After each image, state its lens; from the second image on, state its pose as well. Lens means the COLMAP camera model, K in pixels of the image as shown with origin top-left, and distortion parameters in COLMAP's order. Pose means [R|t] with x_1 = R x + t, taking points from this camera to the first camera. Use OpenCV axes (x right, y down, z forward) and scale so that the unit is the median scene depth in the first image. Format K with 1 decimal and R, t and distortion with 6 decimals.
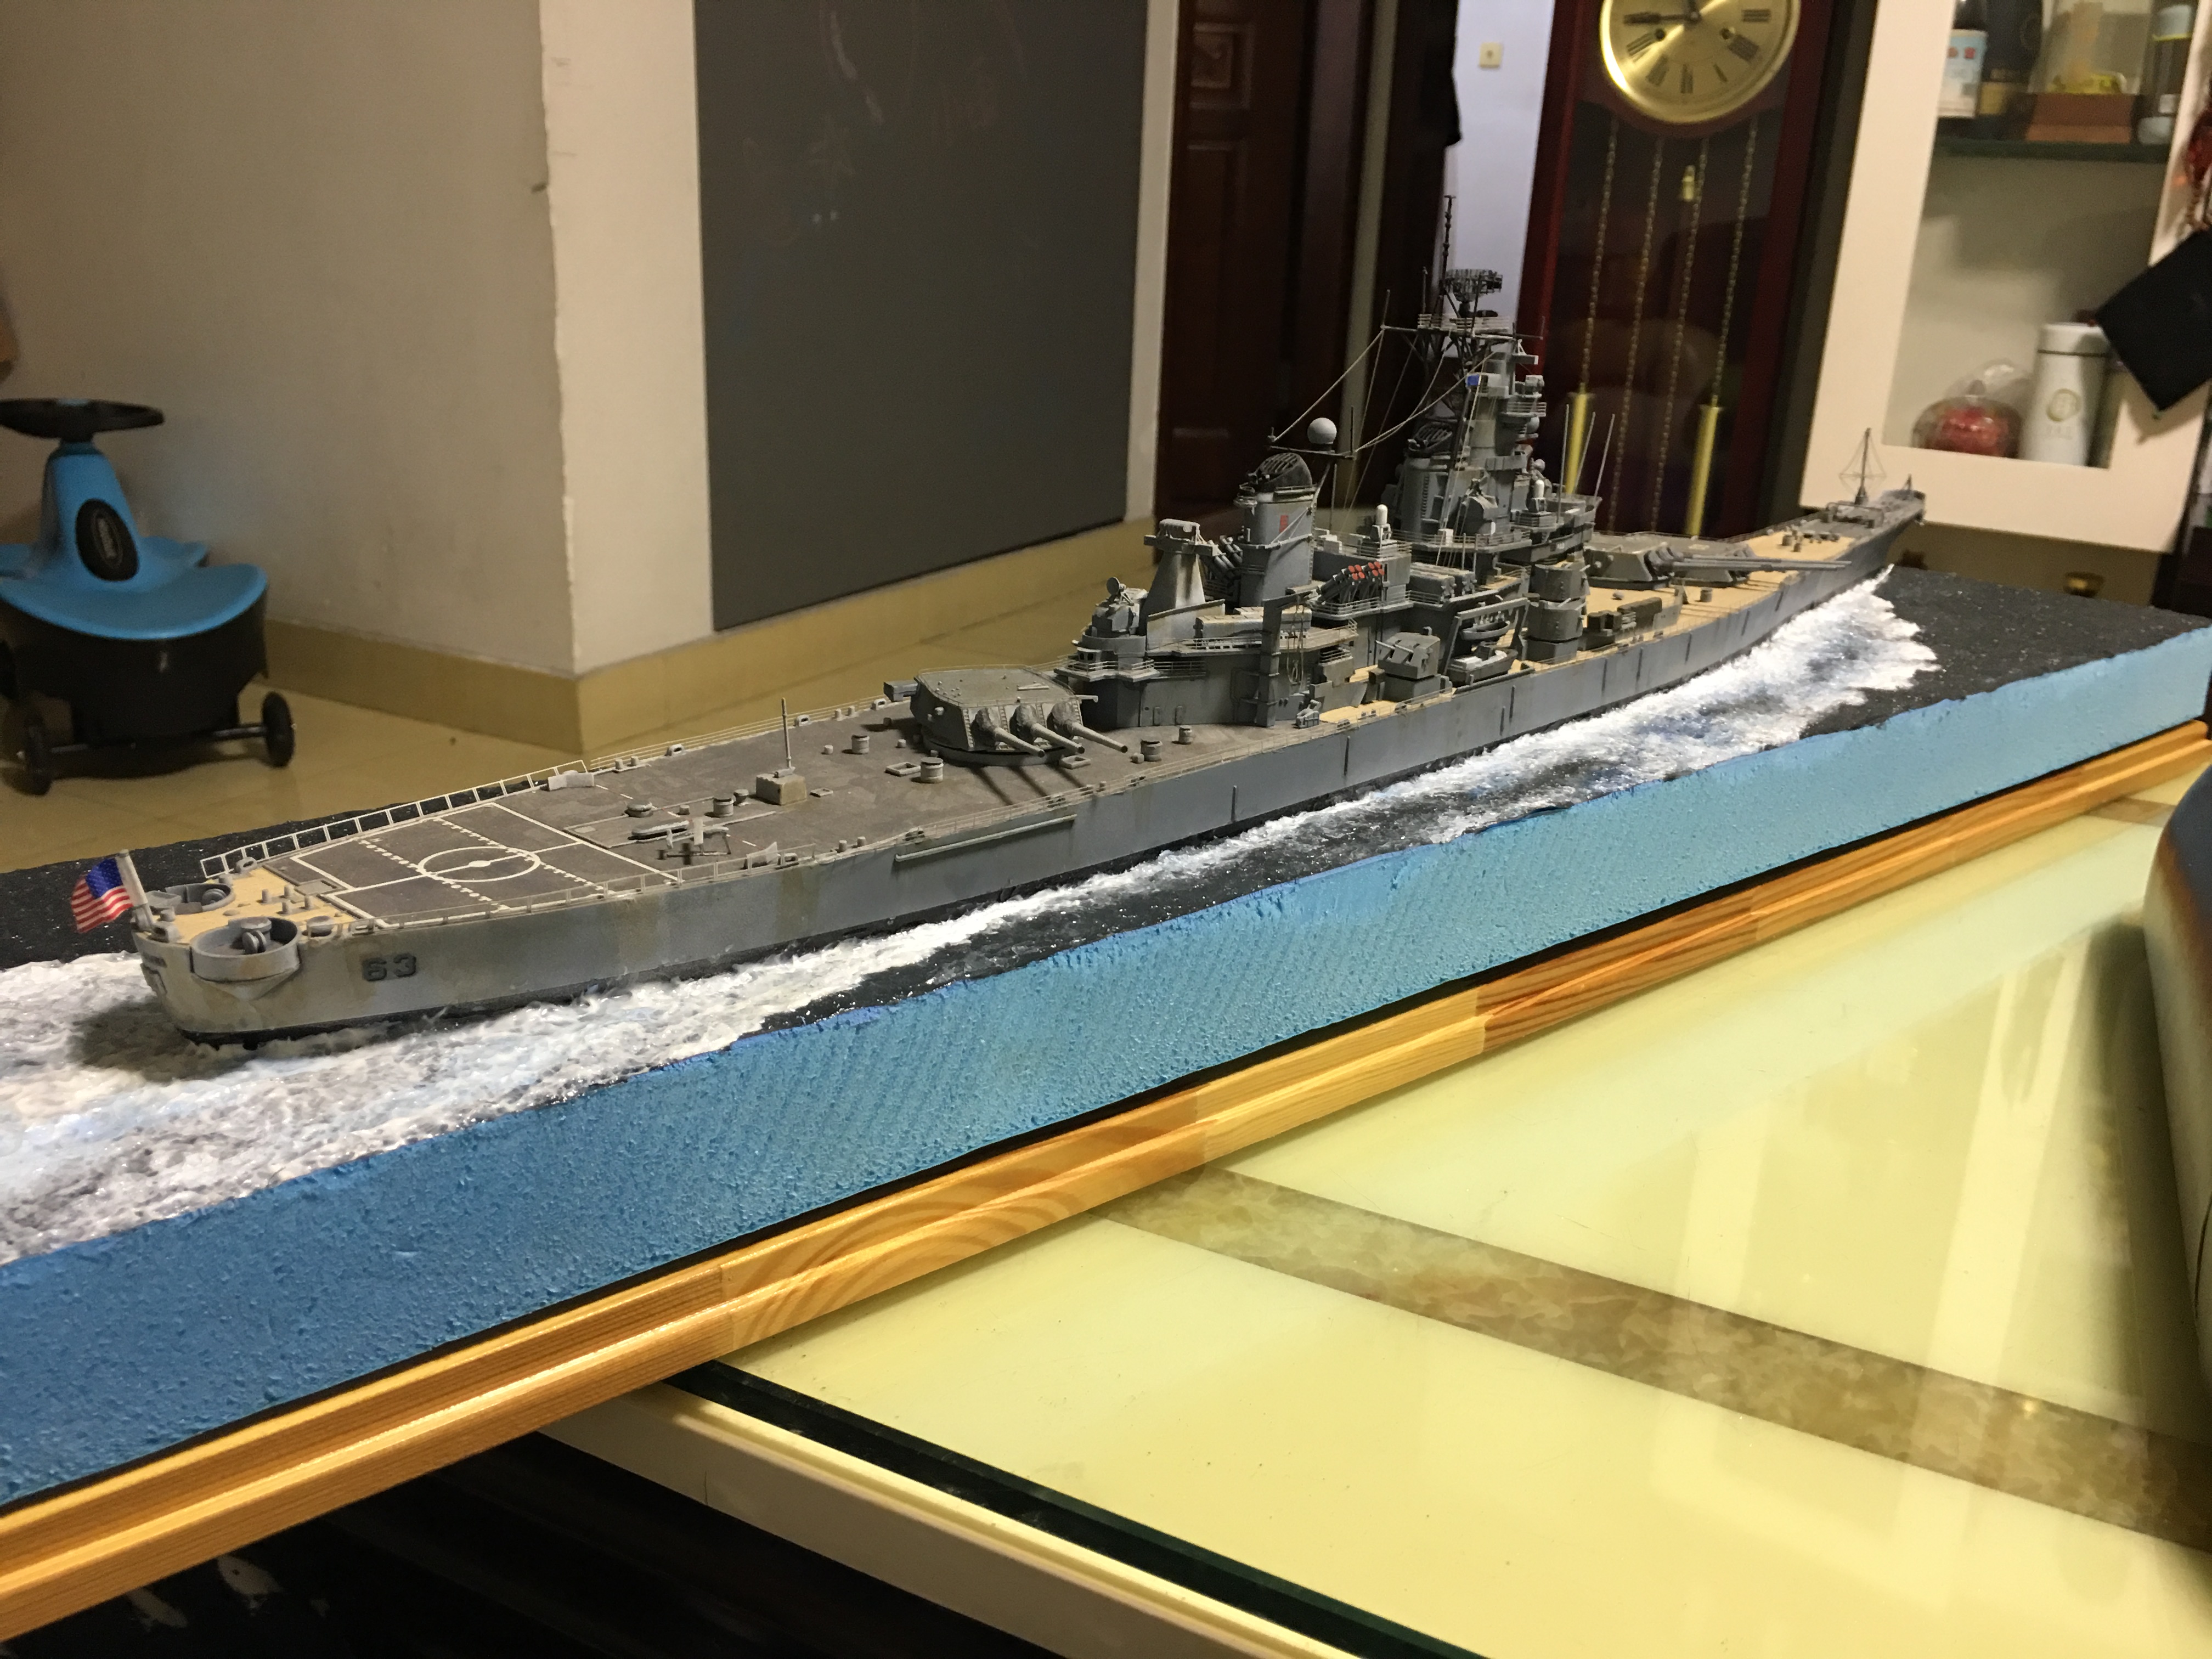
lens RADIAL K [[1911.0, 0, 1103.1], [0, 1911.0, 828.8], [0, 0, 1]] dist [0.045075, -0.057847]
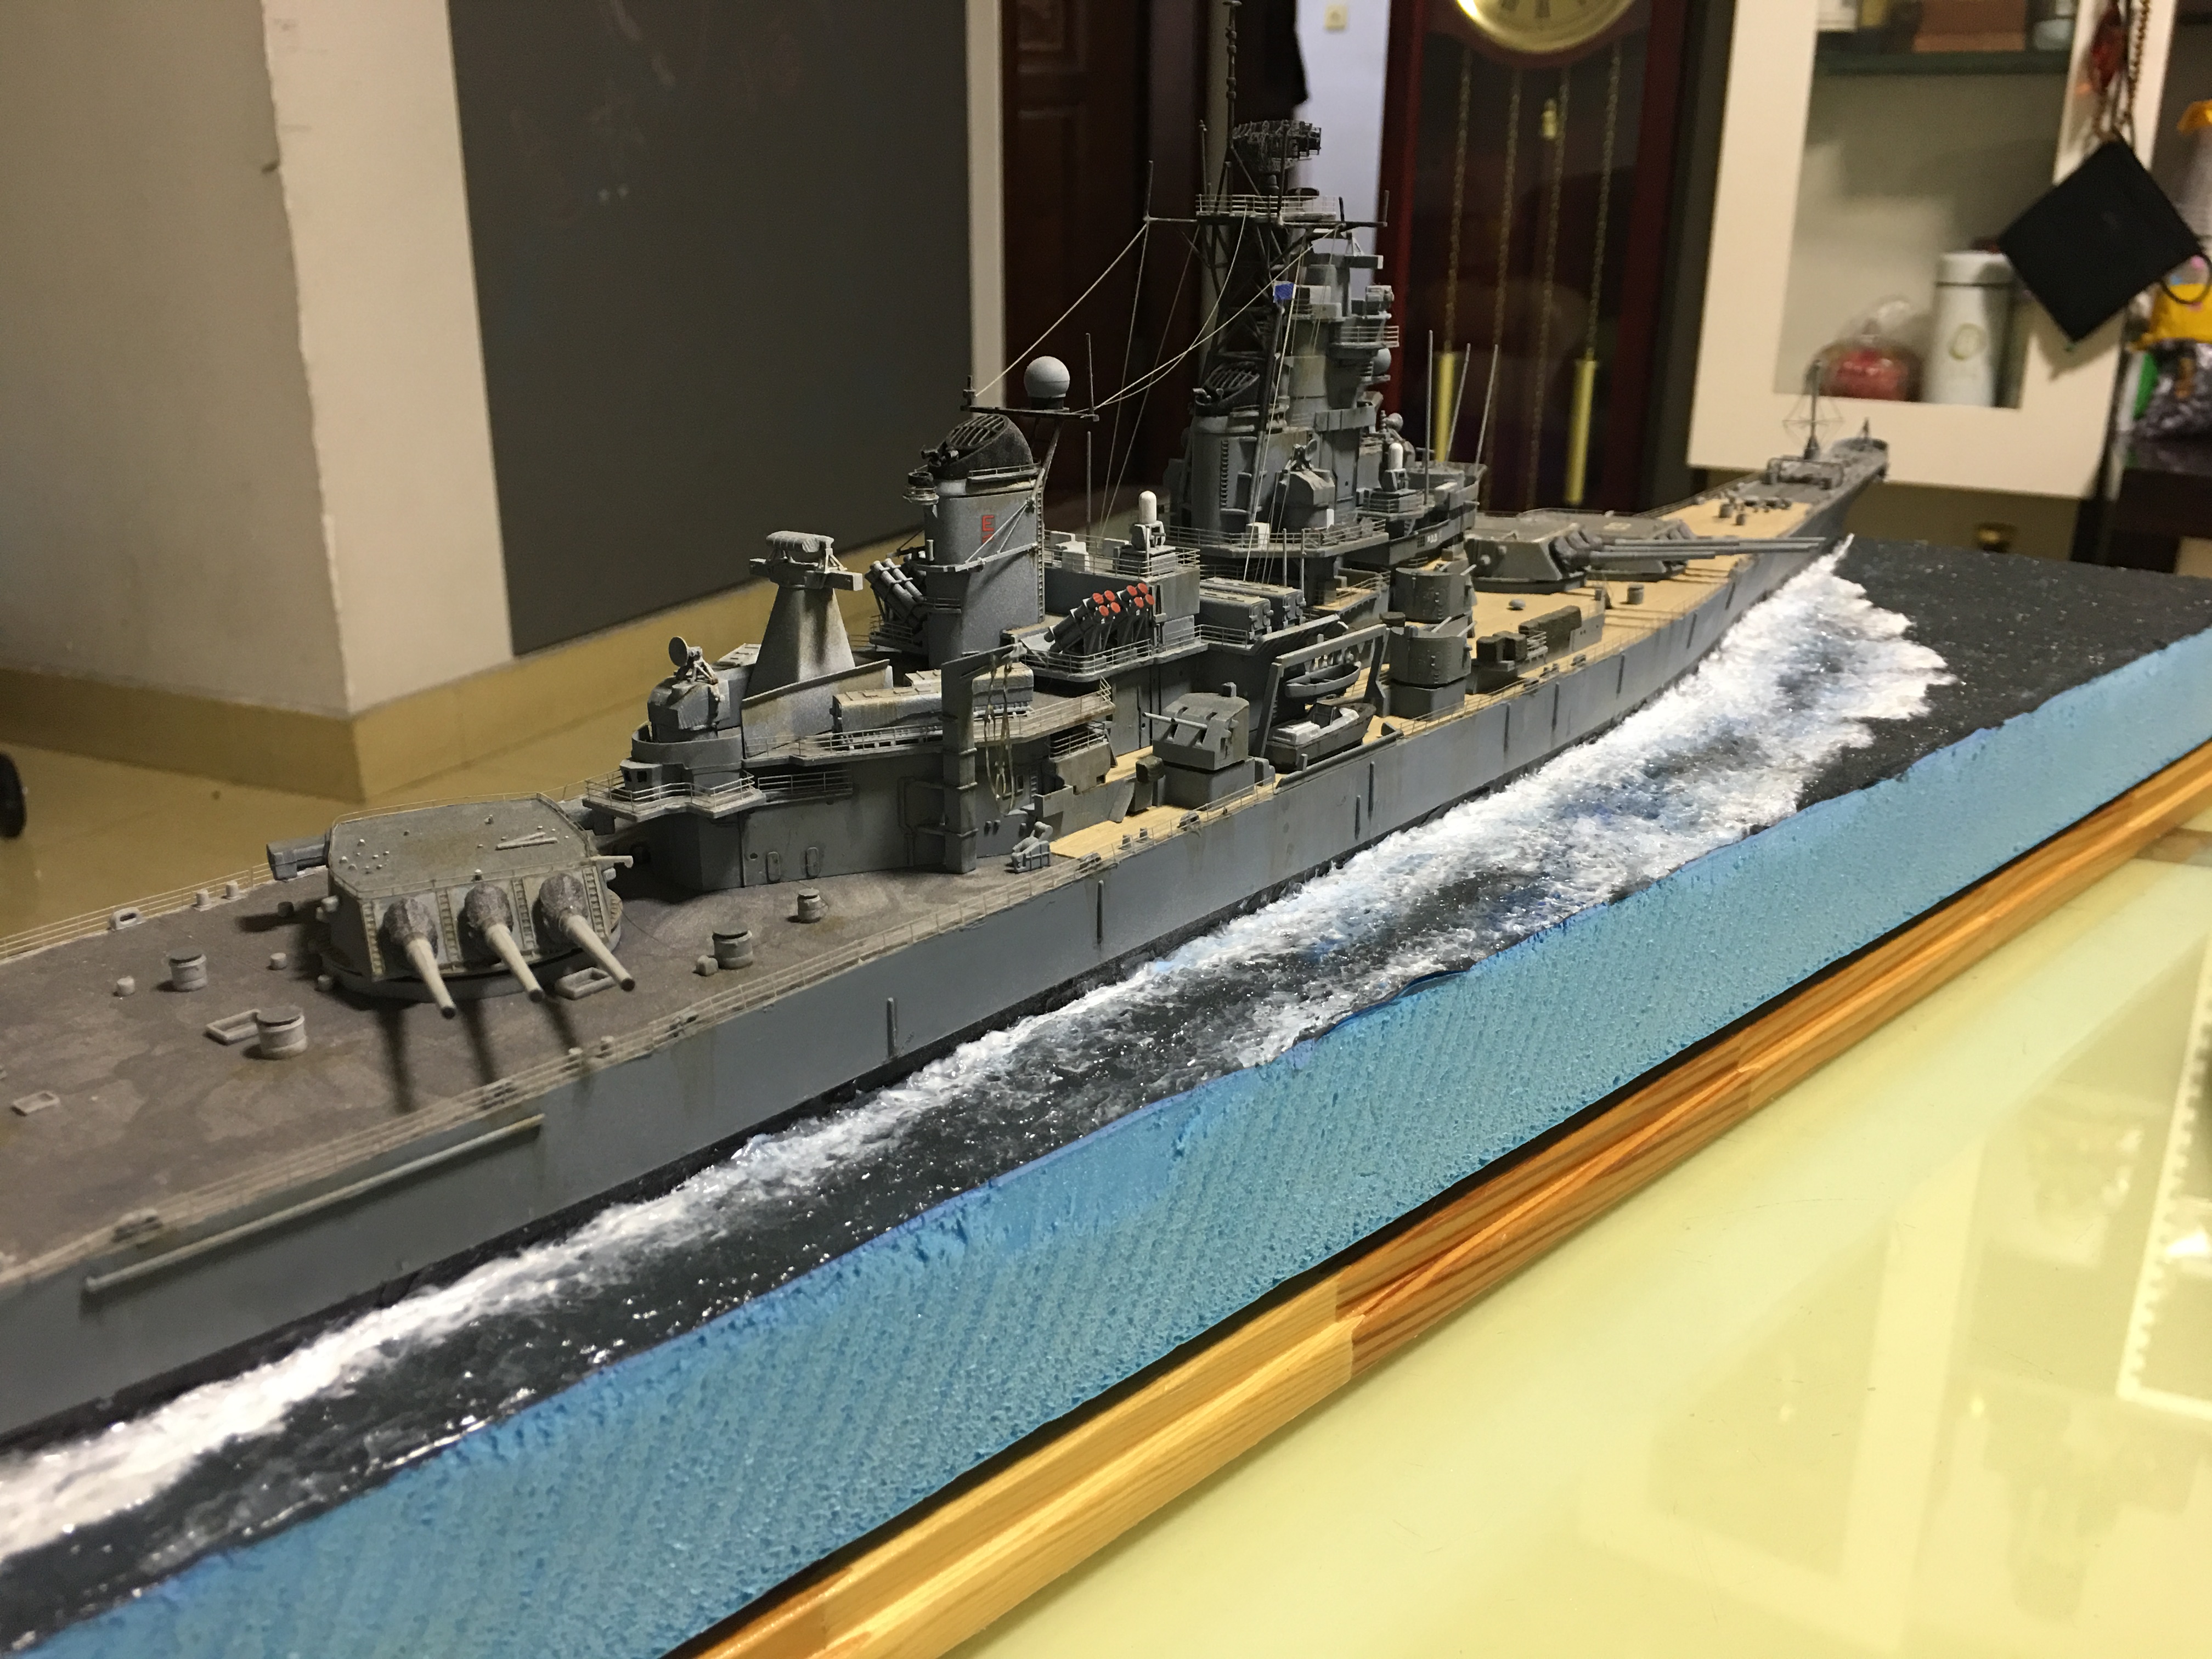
lens RADIAL K [[1911.0, 0, 1106.3], [0, 1911.0, 831.0], [0, 0, 1]] dist [0.045075, -0.057847]
pose [[0.996867, -0.055172, 0.056668, 0.081895], [0.054744, 0.998459, 0.009085, -0.058328], [-0.057082, -0.005954, 0.998352, 0.338309]]
